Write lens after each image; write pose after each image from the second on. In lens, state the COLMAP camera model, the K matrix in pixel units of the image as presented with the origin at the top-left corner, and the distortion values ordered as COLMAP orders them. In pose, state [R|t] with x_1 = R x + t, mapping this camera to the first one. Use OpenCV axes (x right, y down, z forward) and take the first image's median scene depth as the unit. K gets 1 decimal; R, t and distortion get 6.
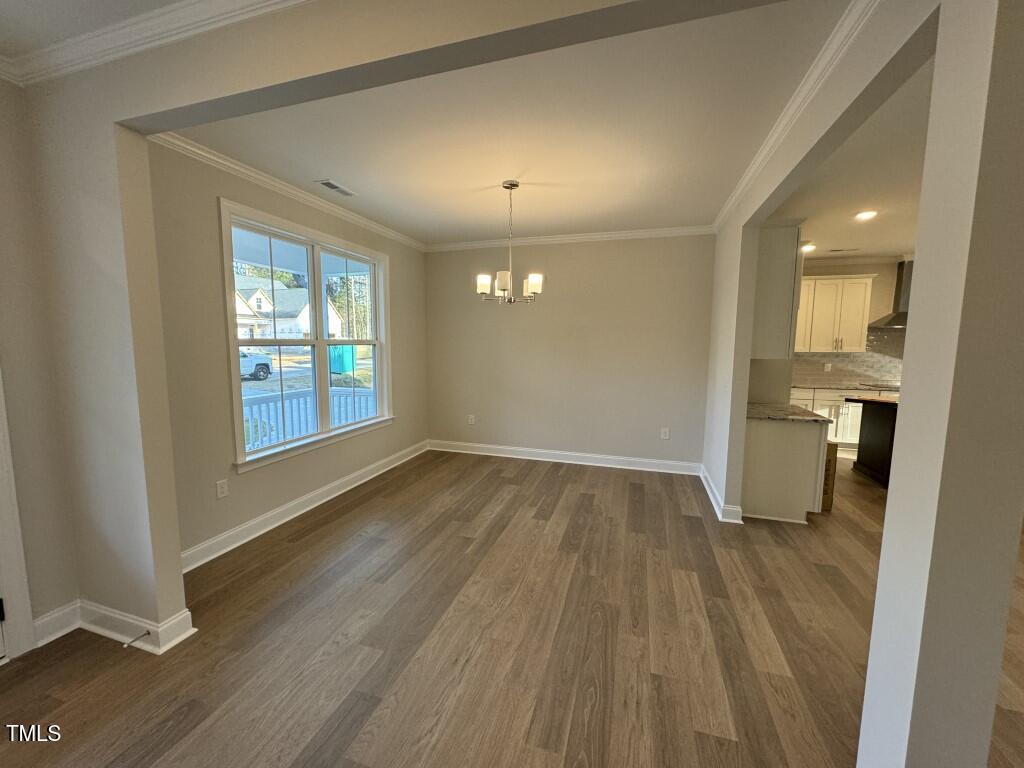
lens RADIAL K [[405.9, 0, 512.0], [0, 405.9, 384.0], [0, 0, 1]] dist [-0.000701, -0.000375]
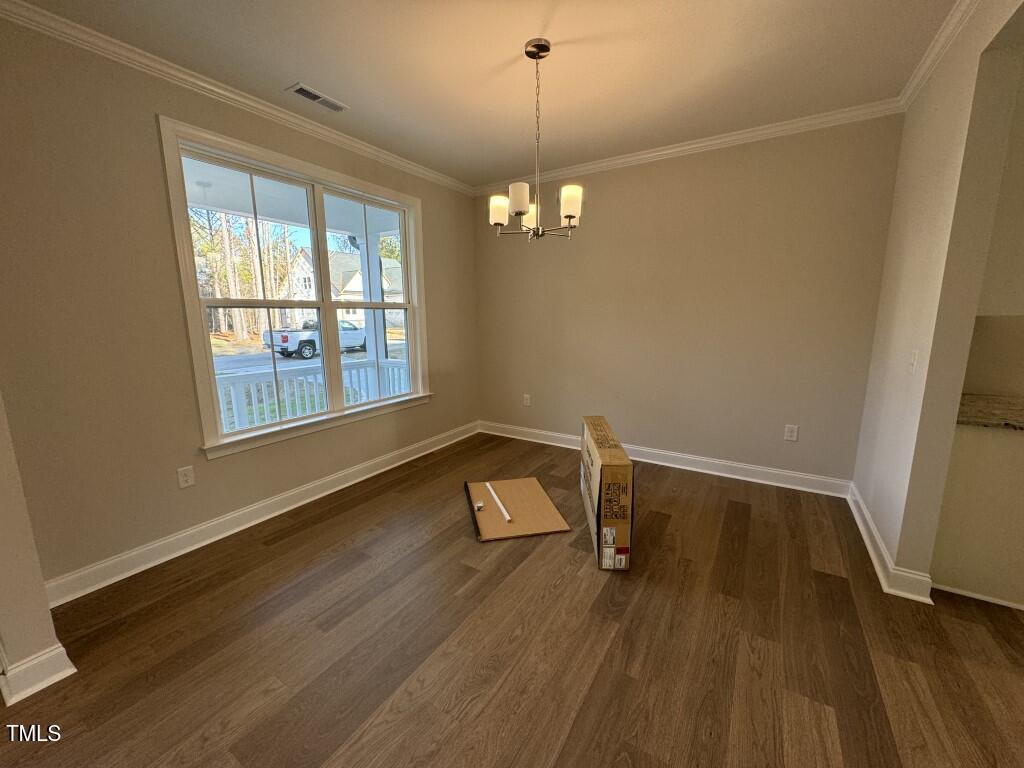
lens RADIAL K [[405.9, 0, 512.0], [0, 405.9, 384.0], [0, 0, 1]] dist [-0.000701, -0.000375]
pose [[0.967152, 0.028336, -0.252614, 0.126654], [-0.011750, 0.997689, 0.066925, 0.000527], [0.253926, -0.061758, 0.965250, 0.307867]]
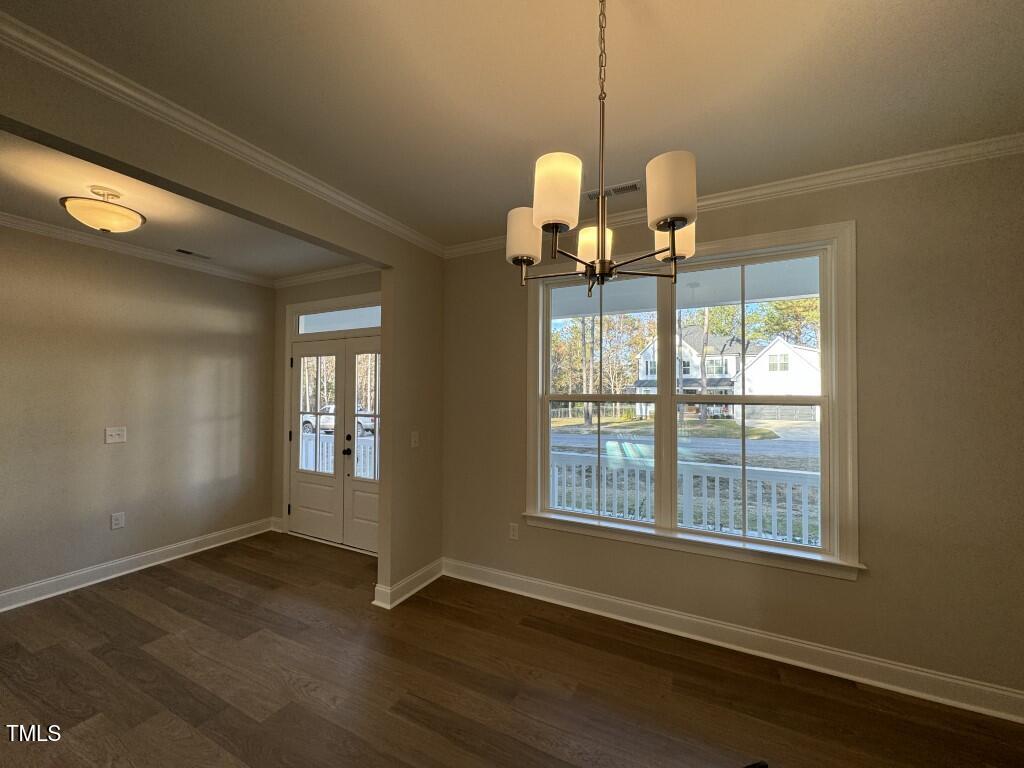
lens RADIAL K [[399.9, 0, 510.3], [0, 399.9, 386.7], [0, 0, 1]] dist [-0.001385, -0.000250]
pose [[-0.170944, -0.029130, -0.984850, 0.298839], [-0.109677, 0.993913, -0.010361, -0.097383], [0.979157, 0.106244, -0.173099, 0.949930]]
